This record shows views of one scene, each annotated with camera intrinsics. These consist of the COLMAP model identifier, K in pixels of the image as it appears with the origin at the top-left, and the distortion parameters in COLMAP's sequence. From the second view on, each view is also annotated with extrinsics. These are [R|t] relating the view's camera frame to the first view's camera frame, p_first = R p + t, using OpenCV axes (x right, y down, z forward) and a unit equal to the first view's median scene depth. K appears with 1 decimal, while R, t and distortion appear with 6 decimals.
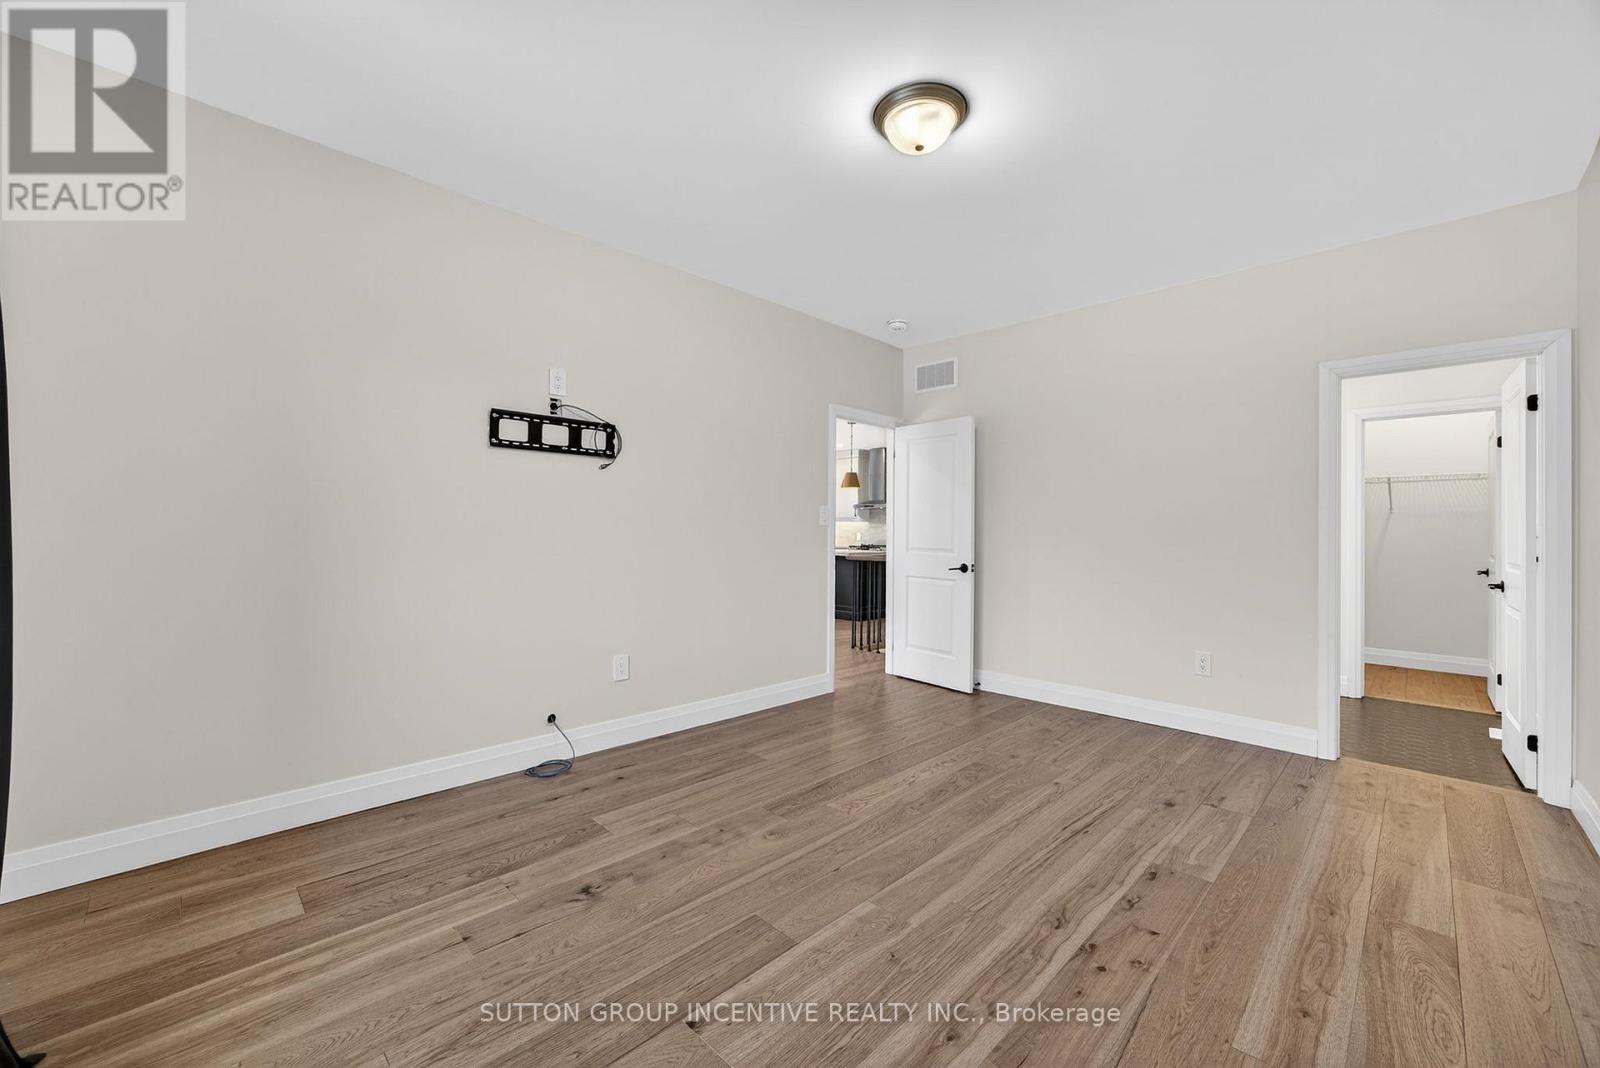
lens RADIAL K [[619.1, 0, 799.4], [0, 619.1, 531.8], [0, 0, 1]] dist [-0.020122, 0.007202]
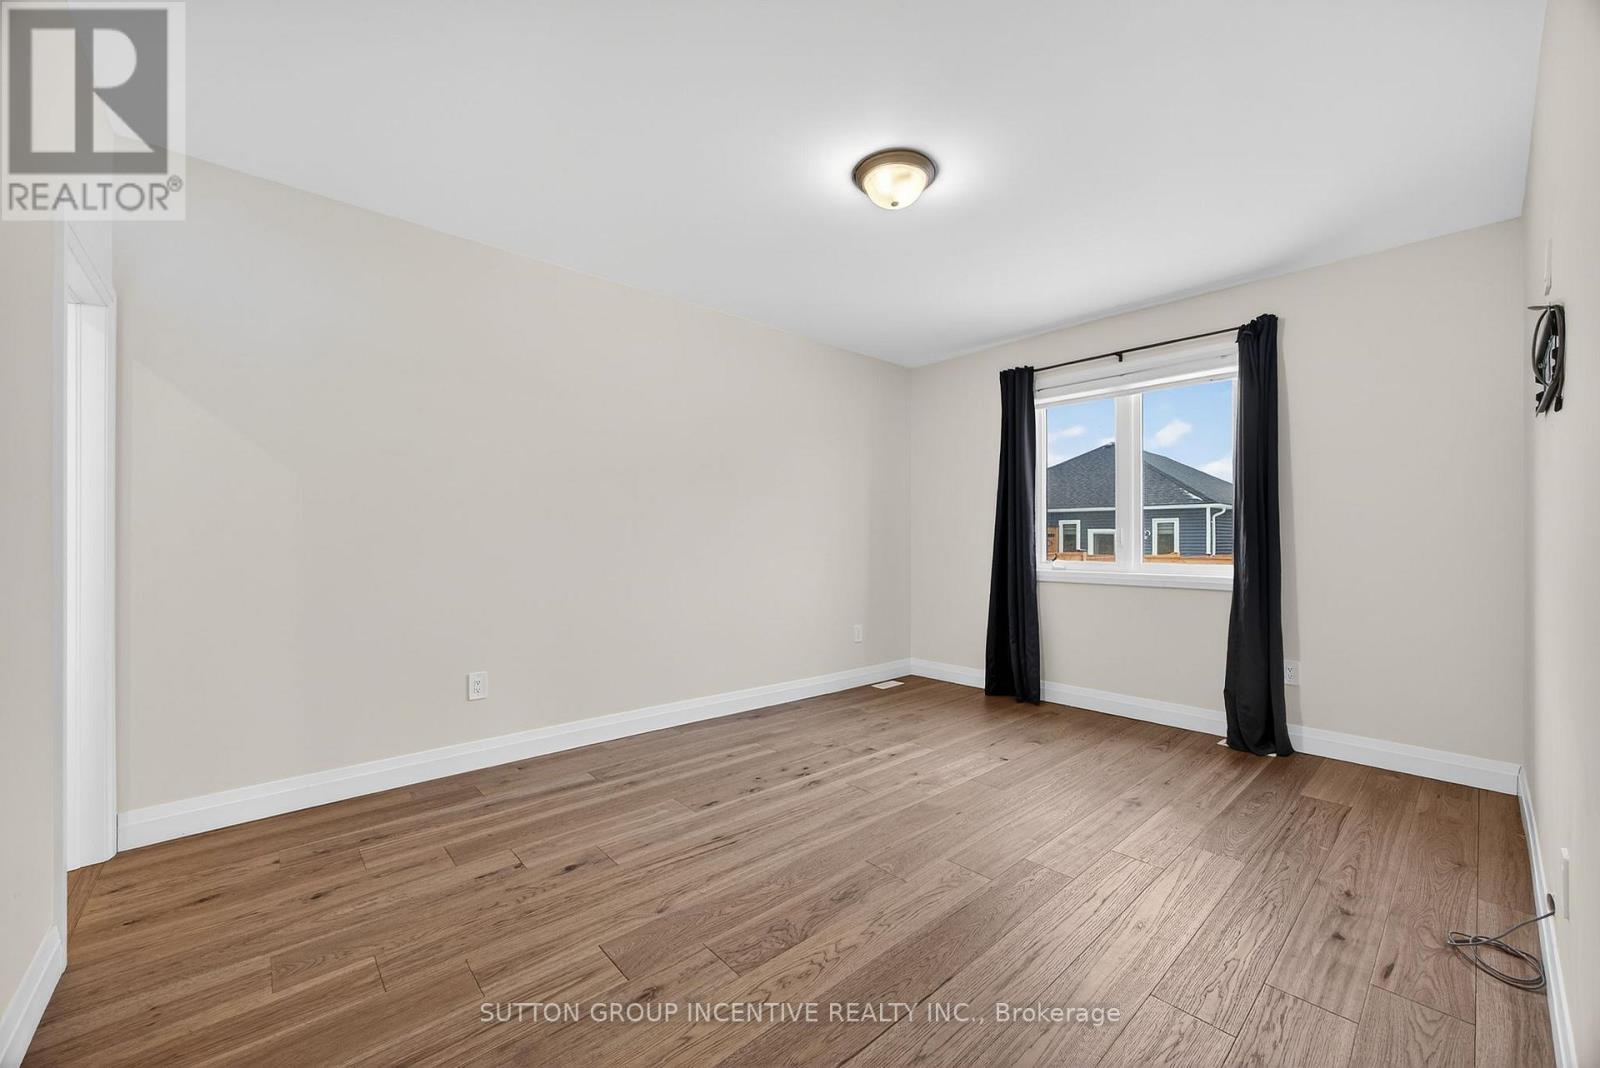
lens RADIAL K [[619.1, 0, 804.9], [0, 619.1, 539.3], [0, 0, 1]] dist [-0.020122, 0.007202]
pose [[-0.998561, -0.012562, 0.052142, 0.272915], [-0.012536, 0.999921, 0.000833, -0.002738], [-0.052148, 0.000178, -0.998639, 1.974653]]
